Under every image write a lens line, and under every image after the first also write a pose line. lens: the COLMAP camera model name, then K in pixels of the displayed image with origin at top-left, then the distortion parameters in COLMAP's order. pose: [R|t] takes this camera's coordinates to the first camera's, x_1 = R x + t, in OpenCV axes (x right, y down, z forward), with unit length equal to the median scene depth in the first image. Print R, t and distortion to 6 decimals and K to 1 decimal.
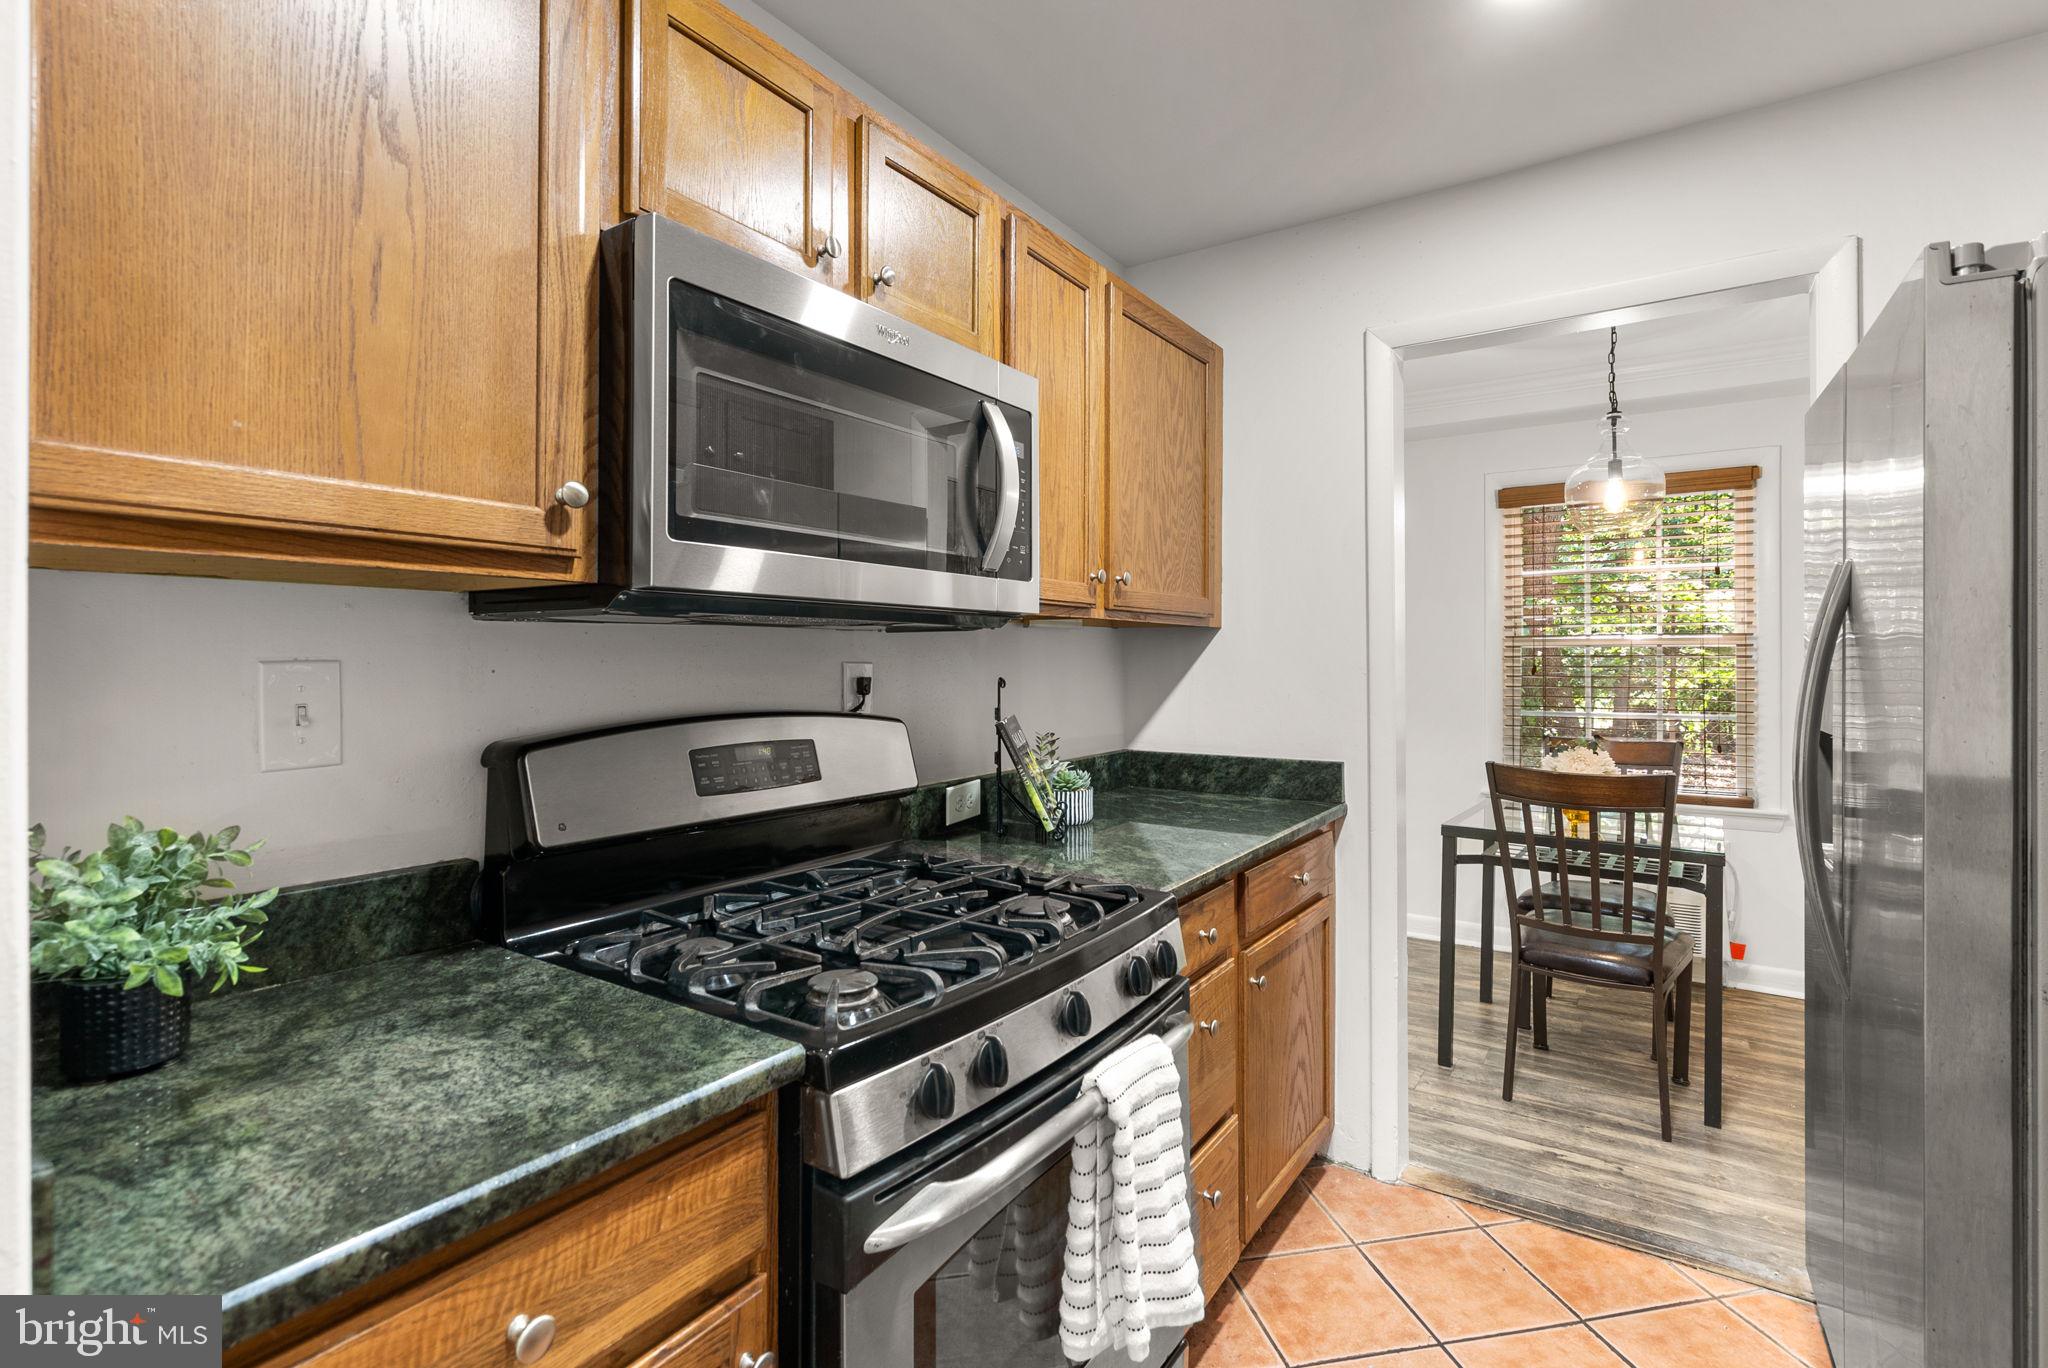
lens RADIAL K [[950.9, 0, 1035.2], [0, 950.9, 654.4], [0, 0, 1]] dist [-0.003055, 0.001520]
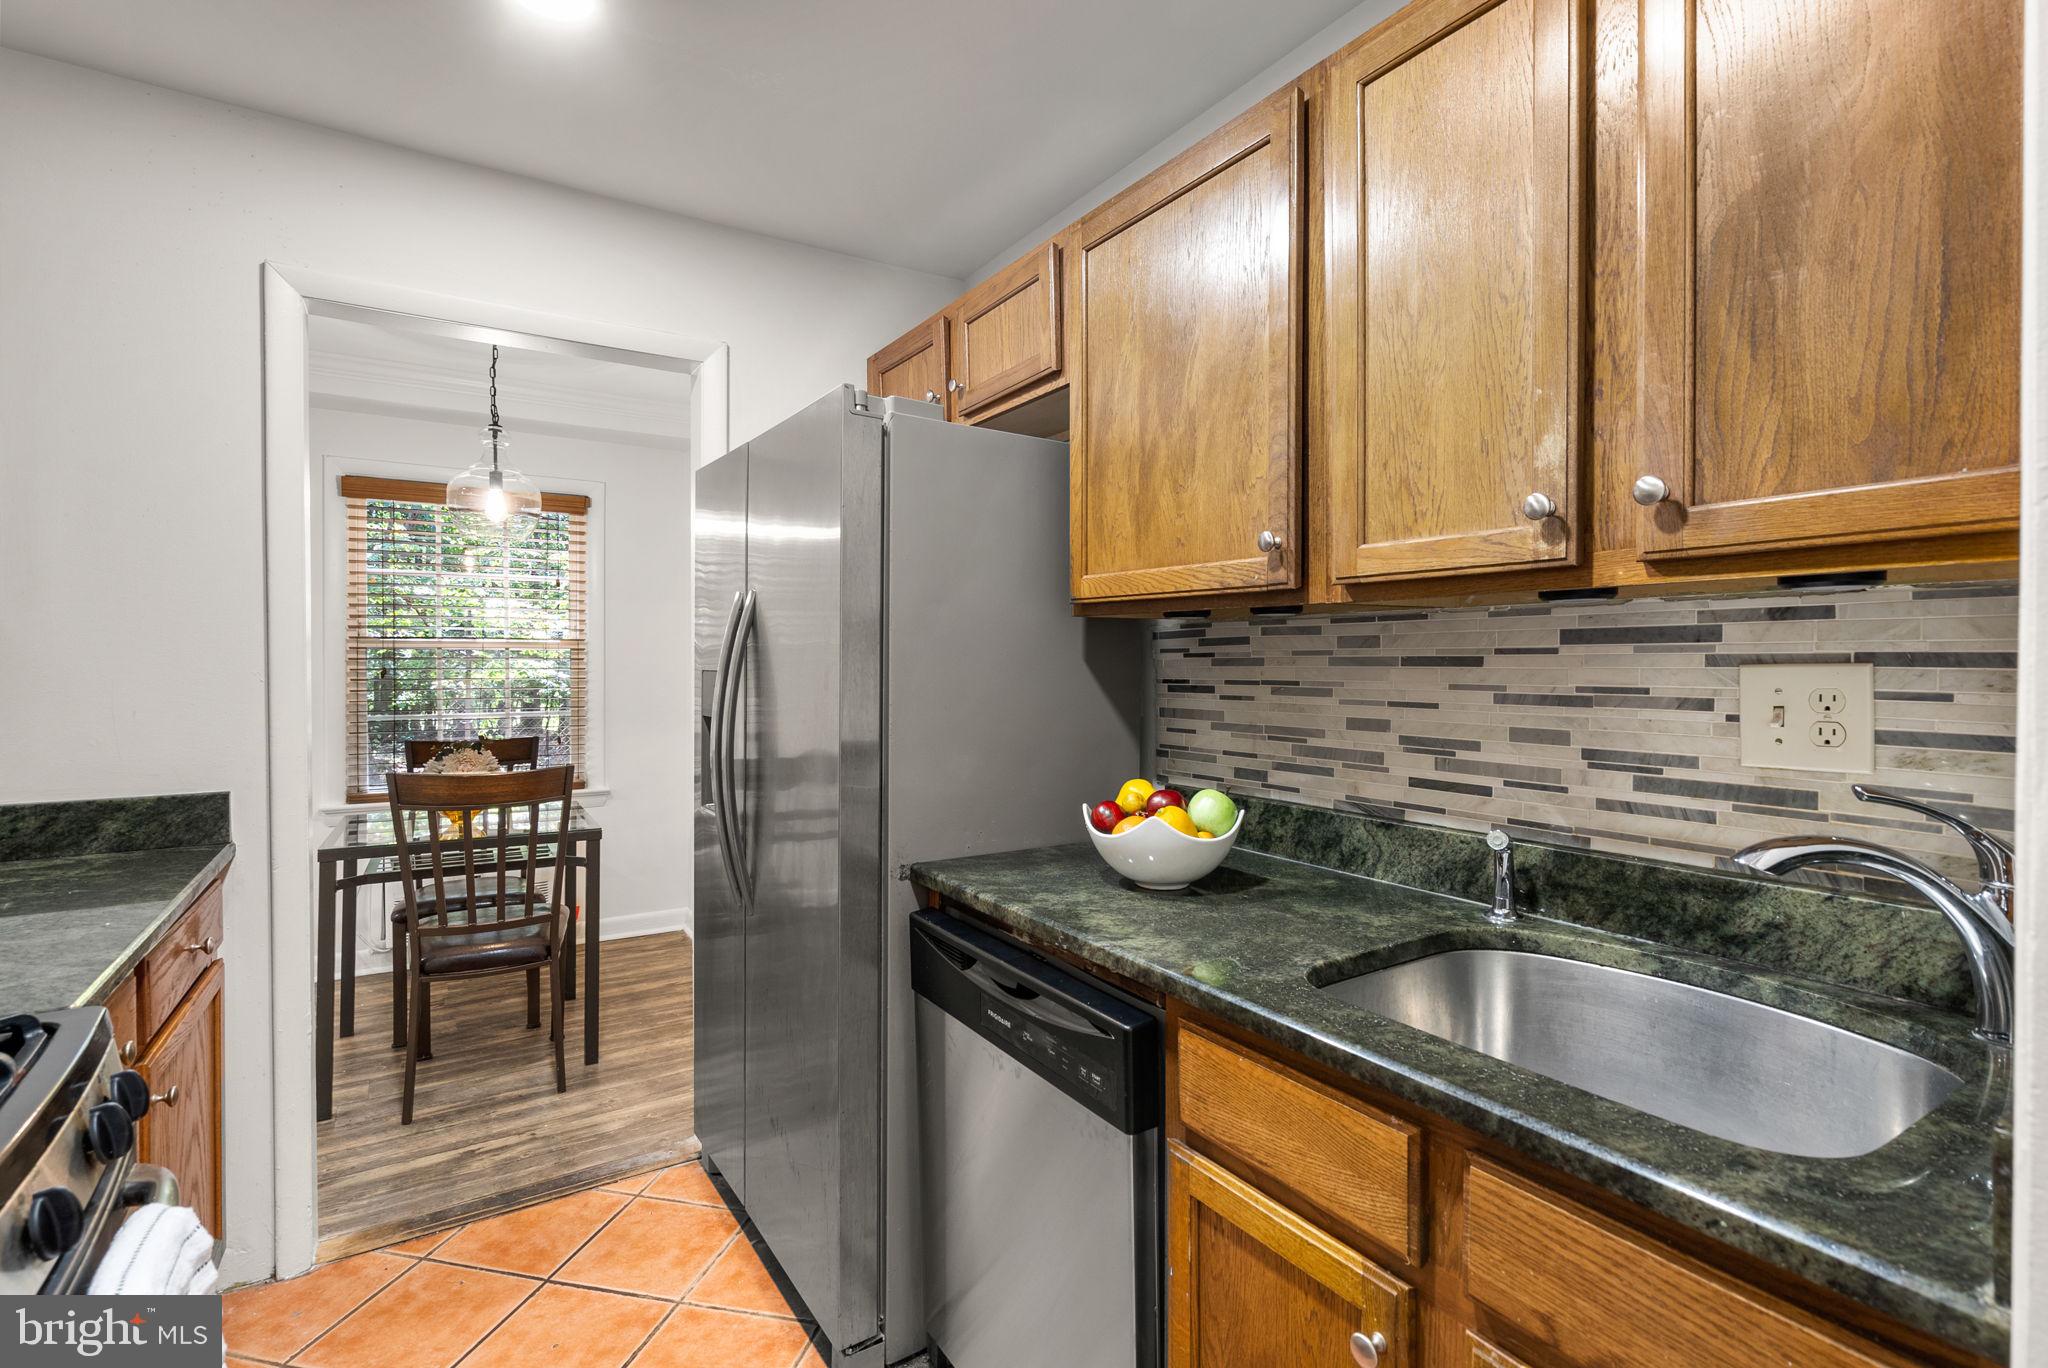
lens RADIAL K [[935.5, 0, 1015.7], [0, 935.5, 674.5], [0, 0, 1]] dist [-0.002681, 0.001554]
pose [[0.399290, -0.013648, 0.916723, -0.150409], [-0.005780, 0.999832, 0.017403, -0.003668], [-0.916807, -0.012248, 0.399144, 0.089254]]
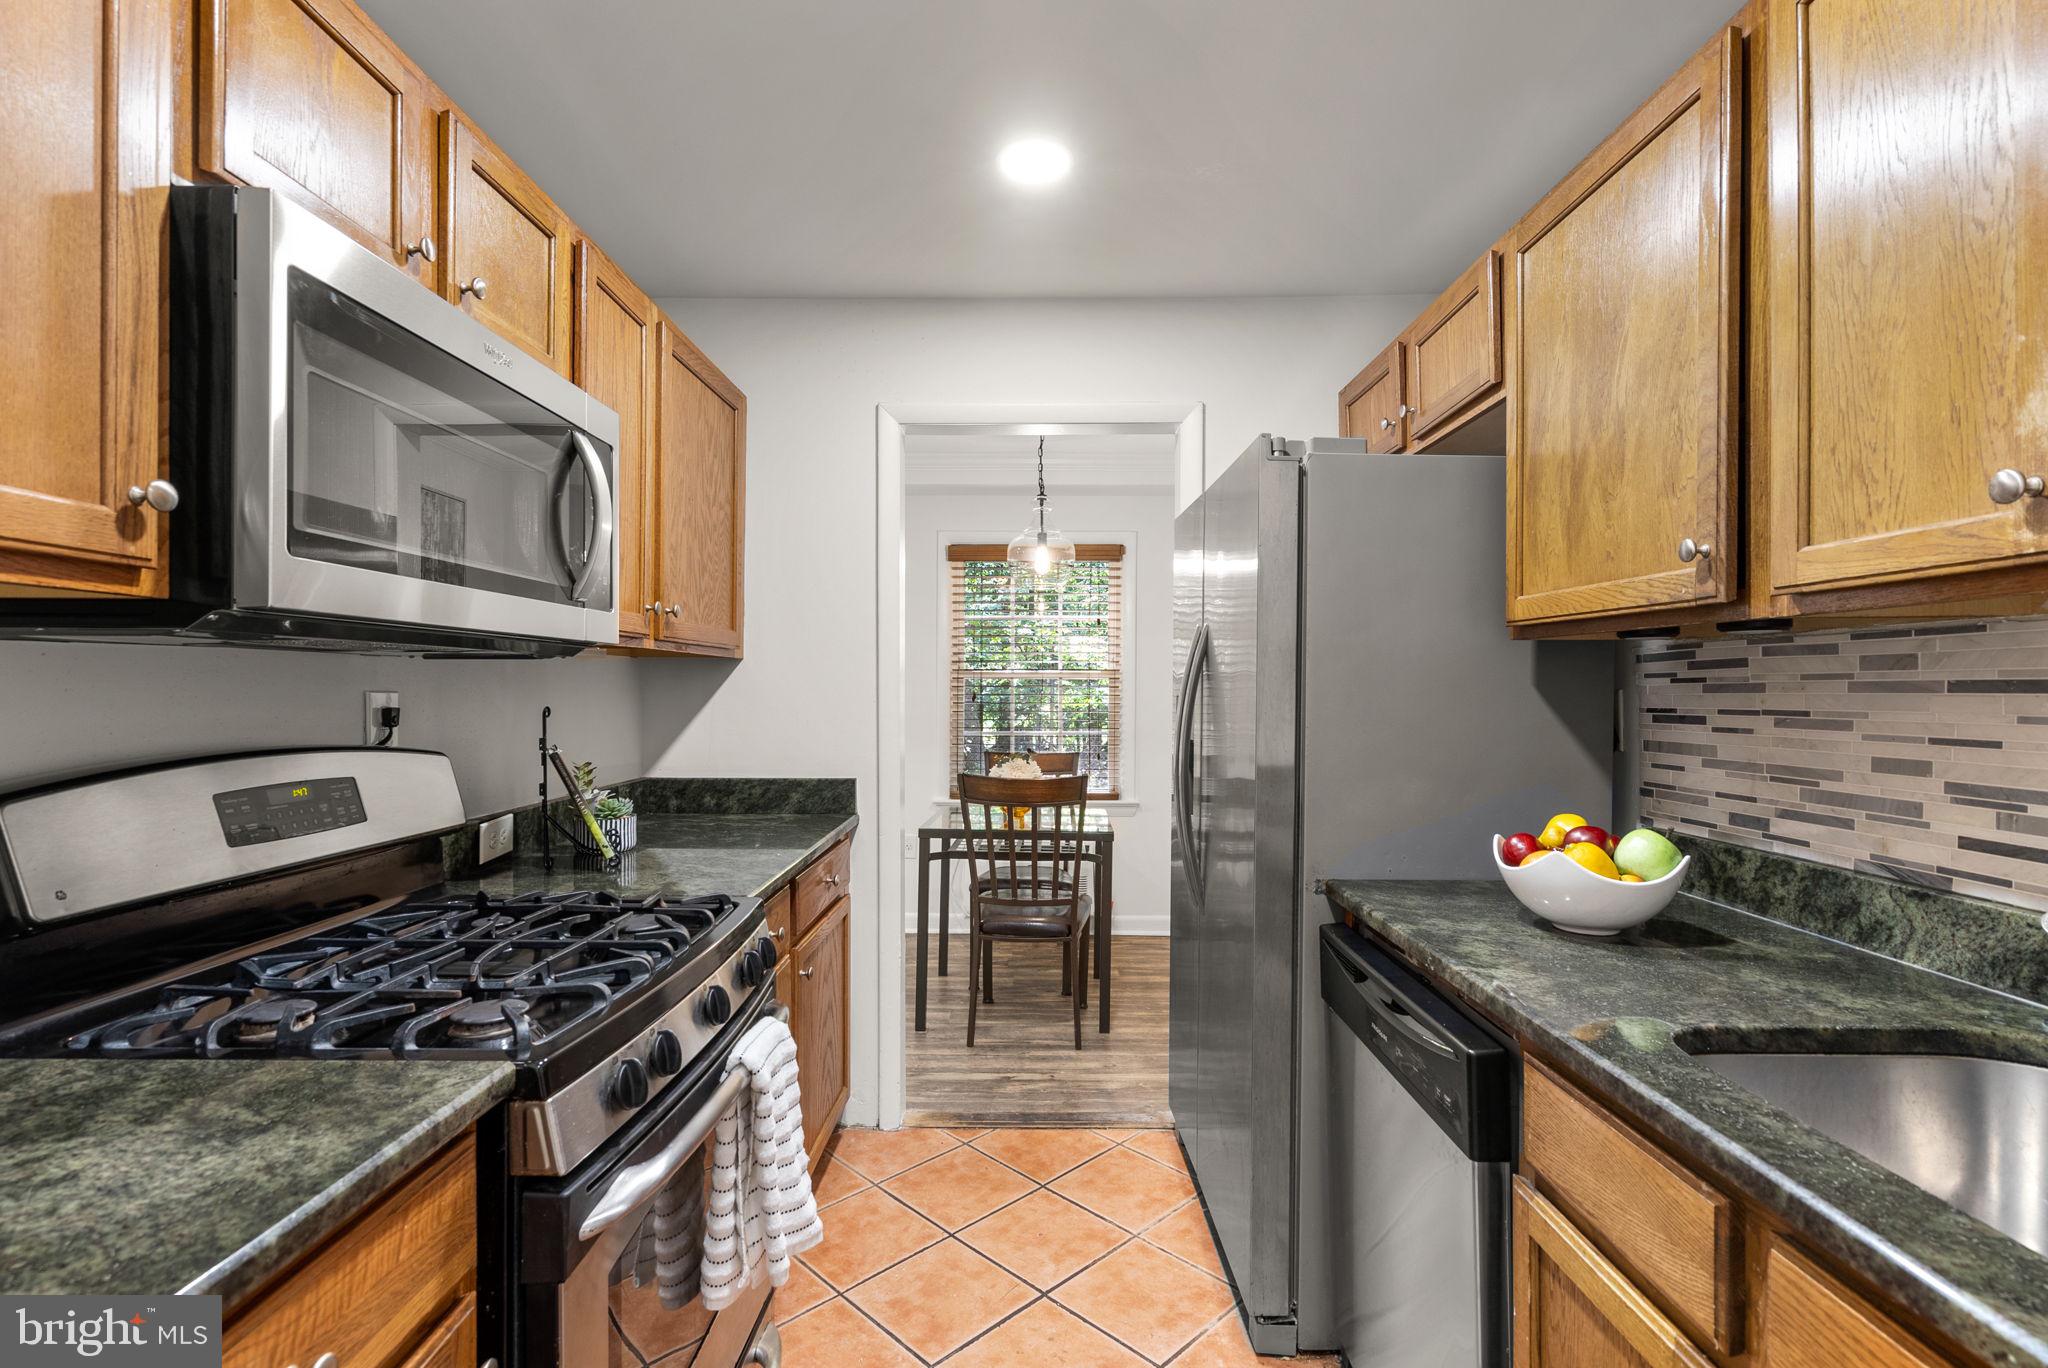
lens RADIAL K [[937.4, 0, 1021.8], [0, 937.4, 700.1], [0, 0, 1]] dist [-0.002843, 0.001943]
pose [[0.838211, -0.004583, 0.545327, -0.142619], [-0.005370, 0.999847, 0.016657, -0.001123], [-0.545320, -0.016890, 0.838058, -0.064491]]
